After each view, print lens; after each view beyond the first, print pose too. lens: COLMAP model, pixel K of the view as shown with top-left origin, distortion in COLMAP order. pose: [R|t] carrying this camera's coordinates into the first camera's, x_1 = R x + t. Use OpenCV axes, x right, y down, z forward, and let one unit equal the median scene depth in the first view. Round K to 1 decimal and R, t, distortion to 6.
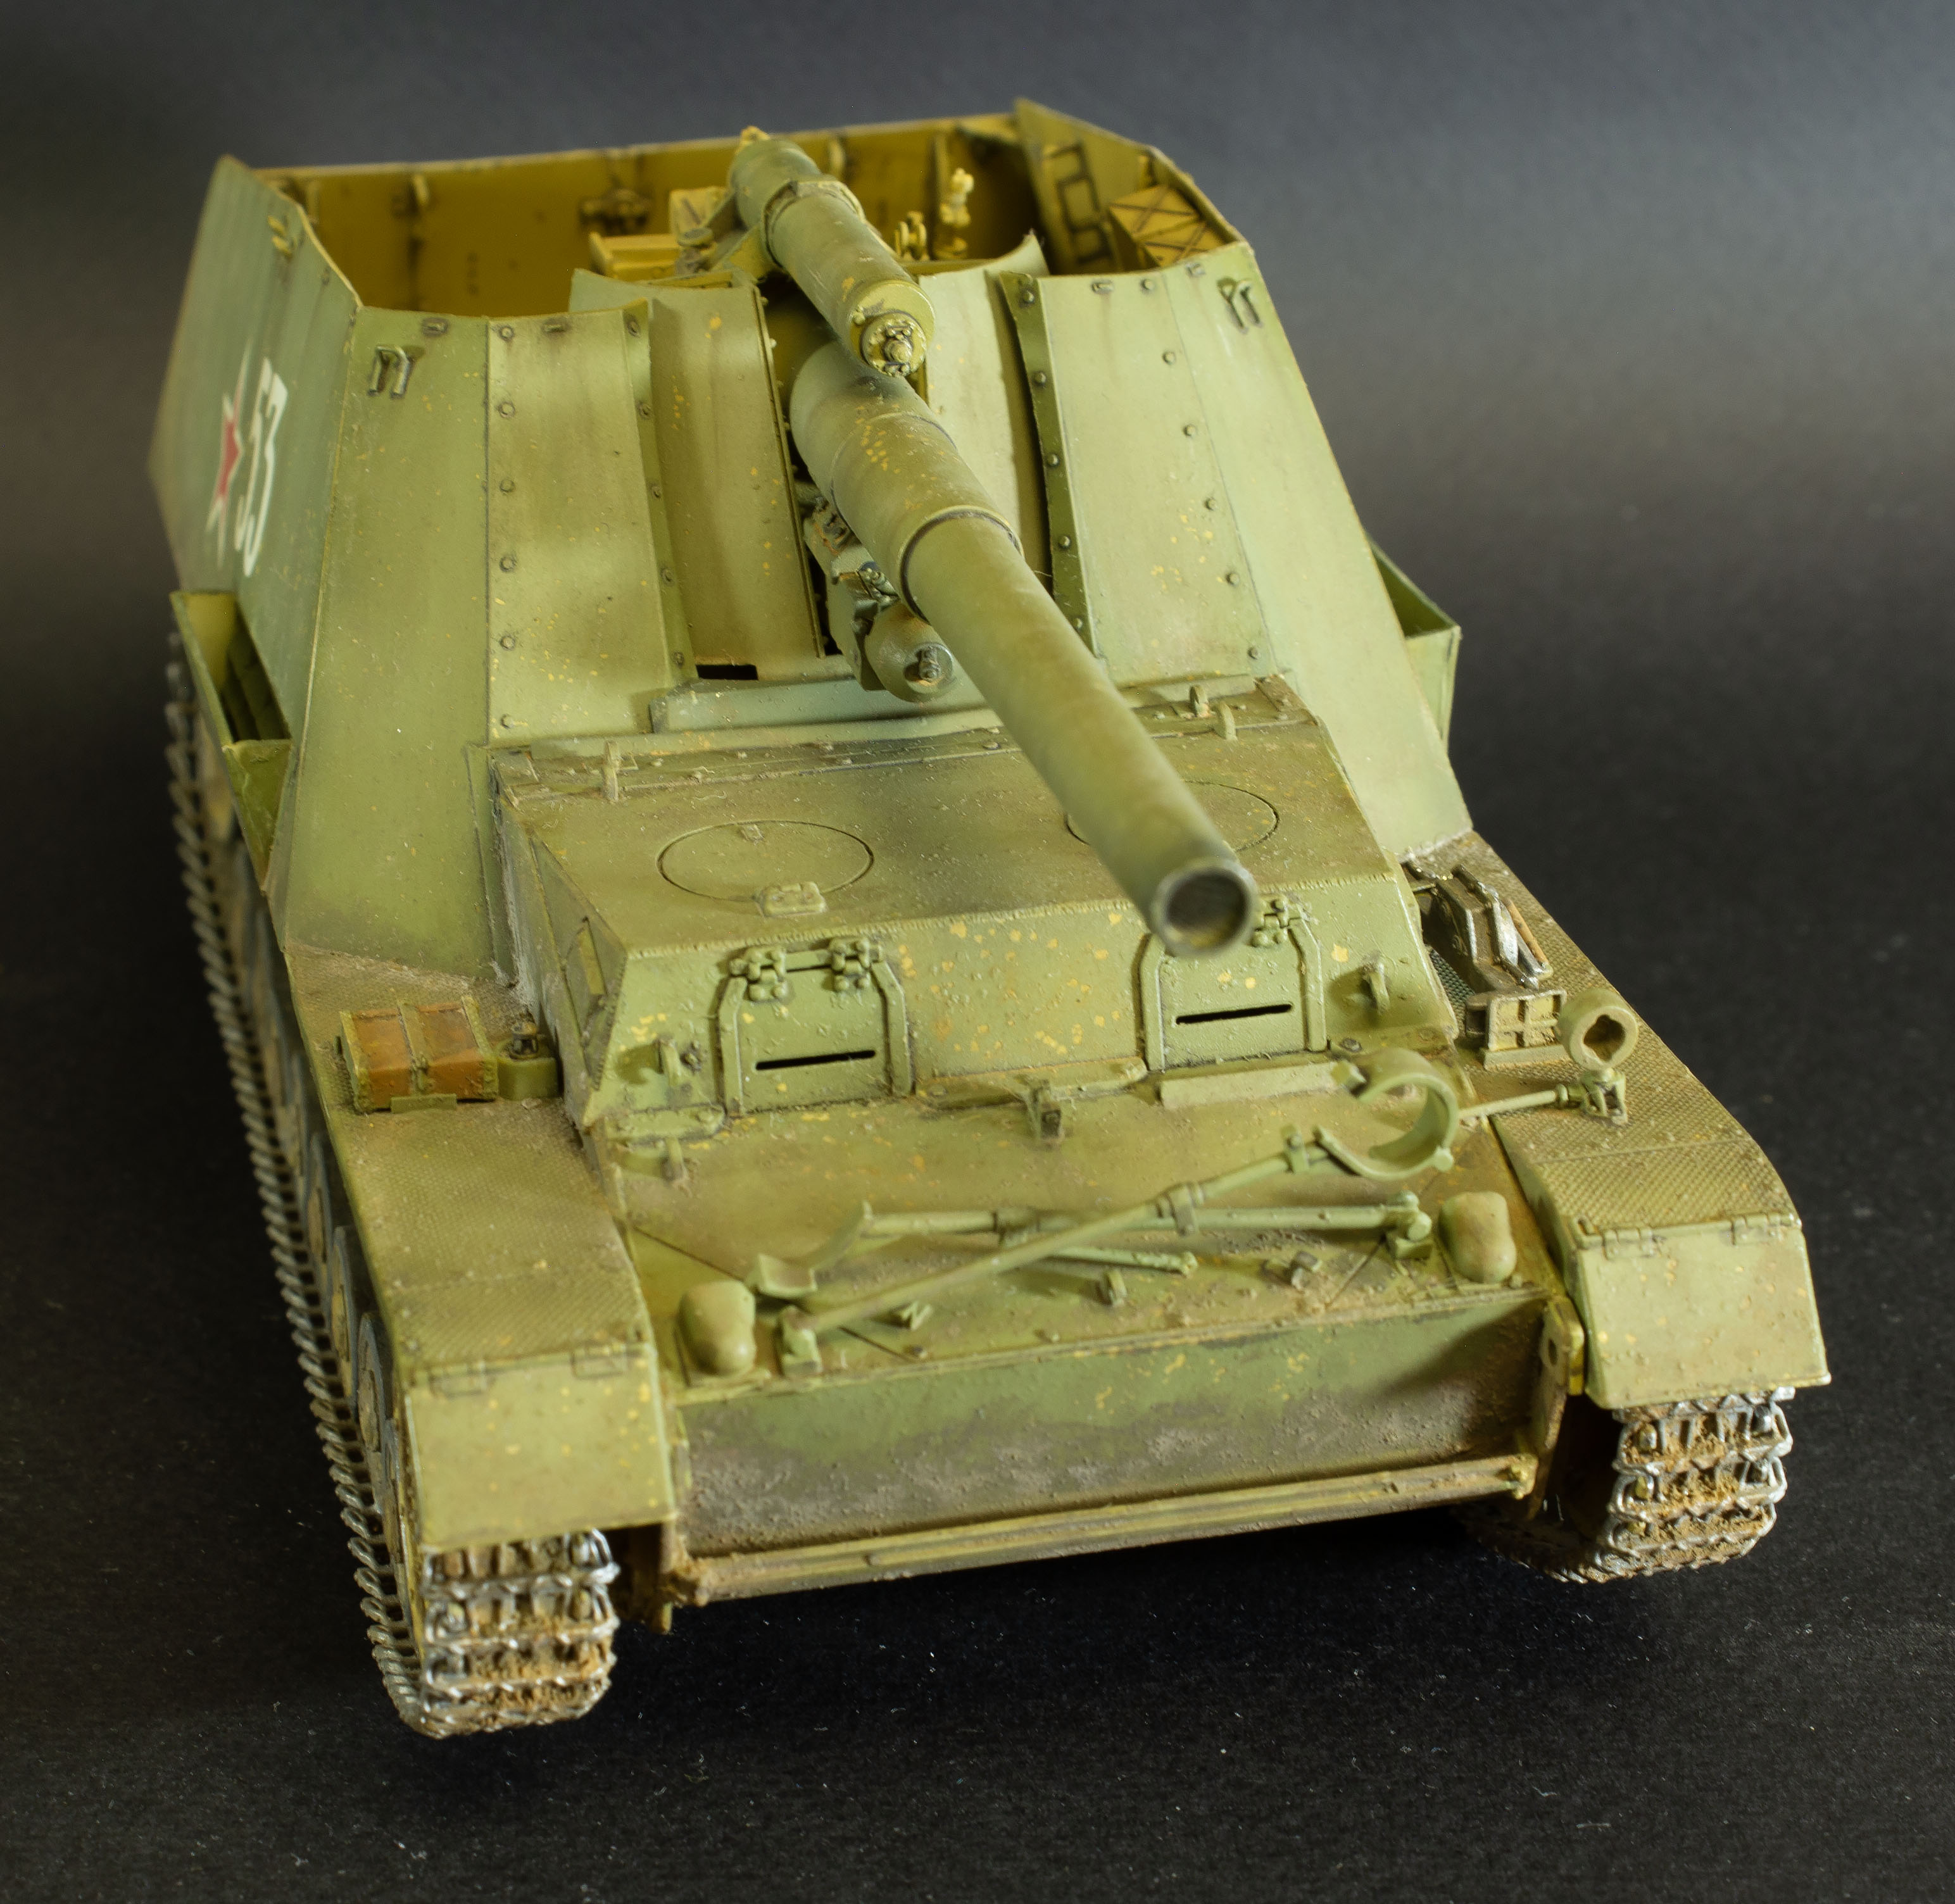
lens RADIAL K [[5181.7, 0, 977.2], [0, 5181.7, 1015.0], [0, 0, 1]] dist [-0.008574, -0.999798]
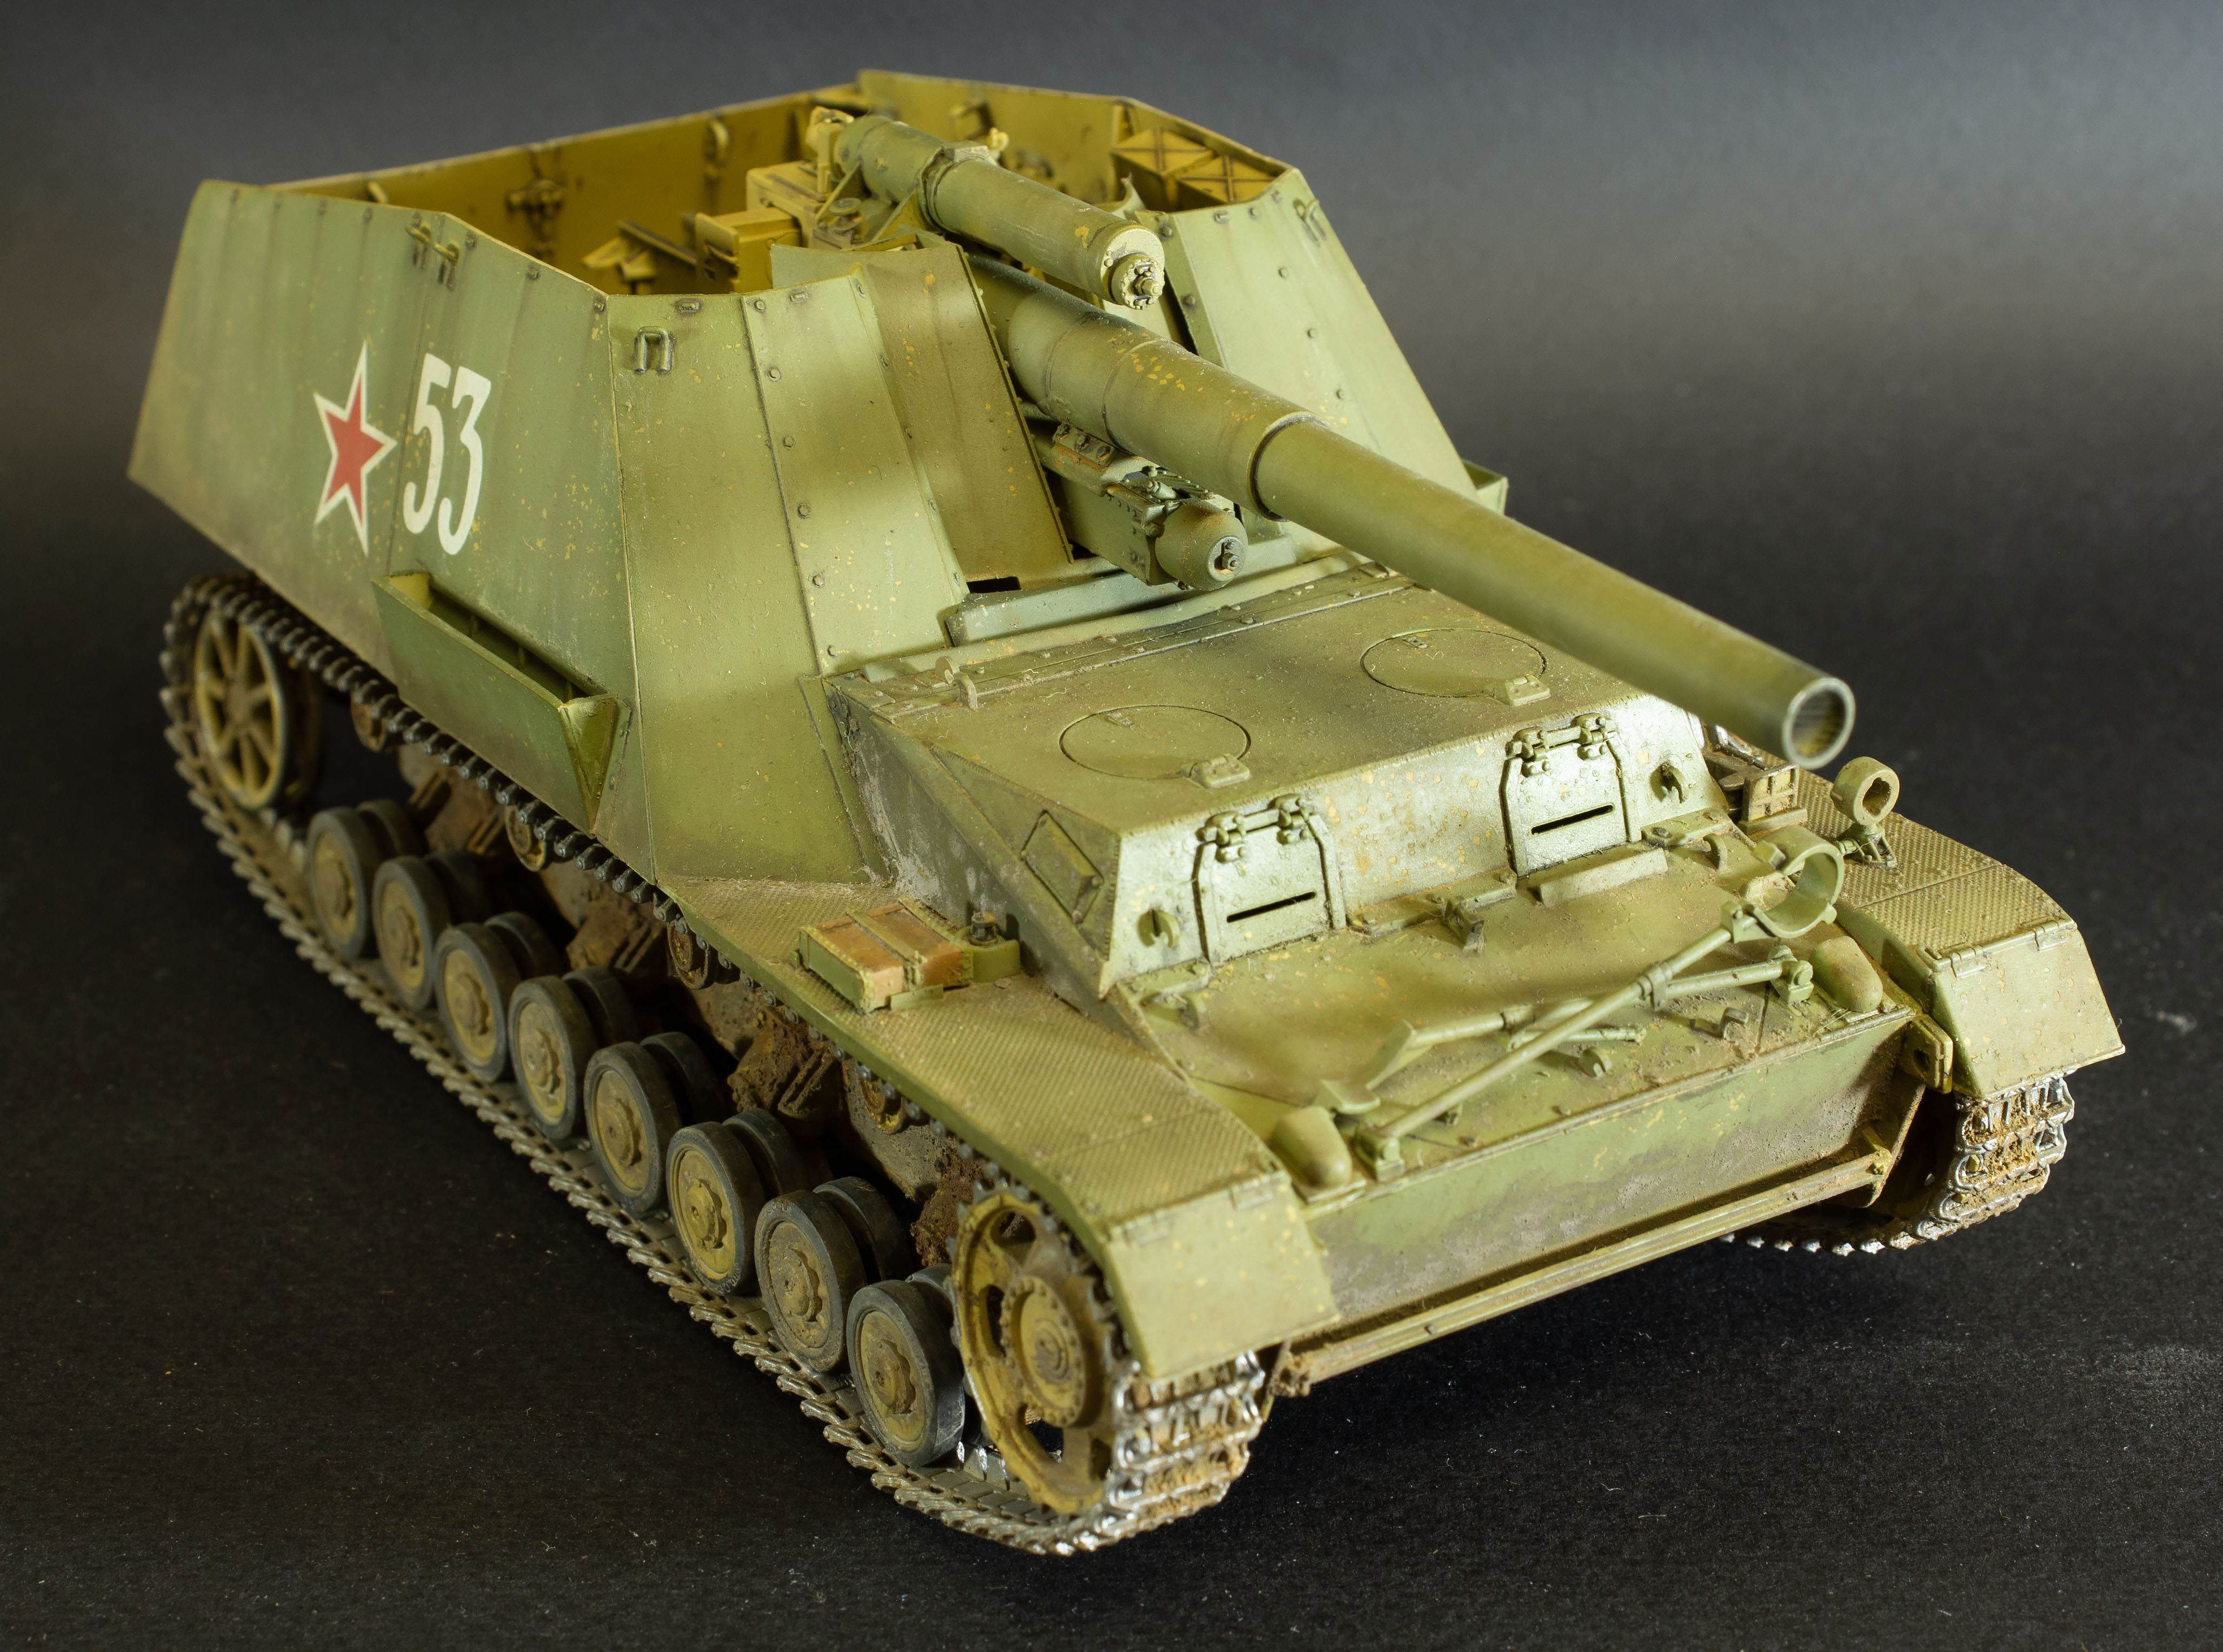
lens RADIAL K [[4402.1, 0, 1111.5], [0, 4402.1, 826.0], [0, 0, 1]] dist [-0.039388, 0.175050]
pose [[0.940019, -0.133528, 0.313902, -0.365630], [0.134189, 0.990762, 0.019605, -0.032630], [-0.313620, 0.023693, 0.949253, 0.092936]]
